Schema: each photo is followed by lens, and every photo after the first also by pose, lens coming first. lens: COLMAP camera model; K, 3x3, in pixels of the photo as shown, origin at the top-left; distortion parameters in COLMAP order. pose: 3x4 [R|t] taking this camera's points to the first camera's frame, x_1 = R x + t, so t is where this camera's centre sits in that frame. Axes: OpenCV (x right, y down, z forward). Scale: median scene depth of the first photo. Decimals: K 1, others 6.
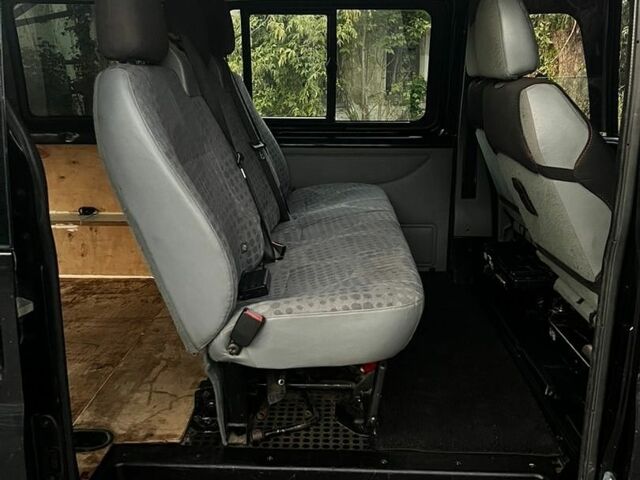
lens RADIAL K [[634.5, 0, 301.3], [0, 634.5, 239.6], [0, 0, 1]] dist [0.107259, -0.275639]
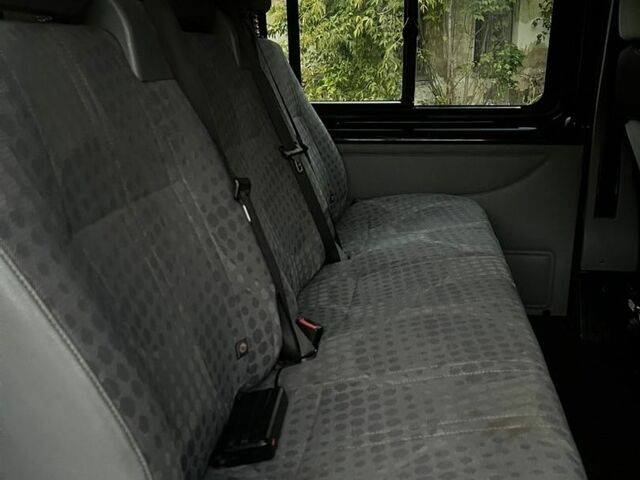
lens RADIAL K [[634.5, 0, 301.3], [0, 634.5, 239.6], [0, 0, 1]] dist [0.107259, -0.275639]
pose [[0.992470, 0.019376, -0.120947, 0.013070], [-0.014578, 0.999076, 0.040427, -0.047538], [0.121619, -0.038359, 0.991835, 0.196448]]
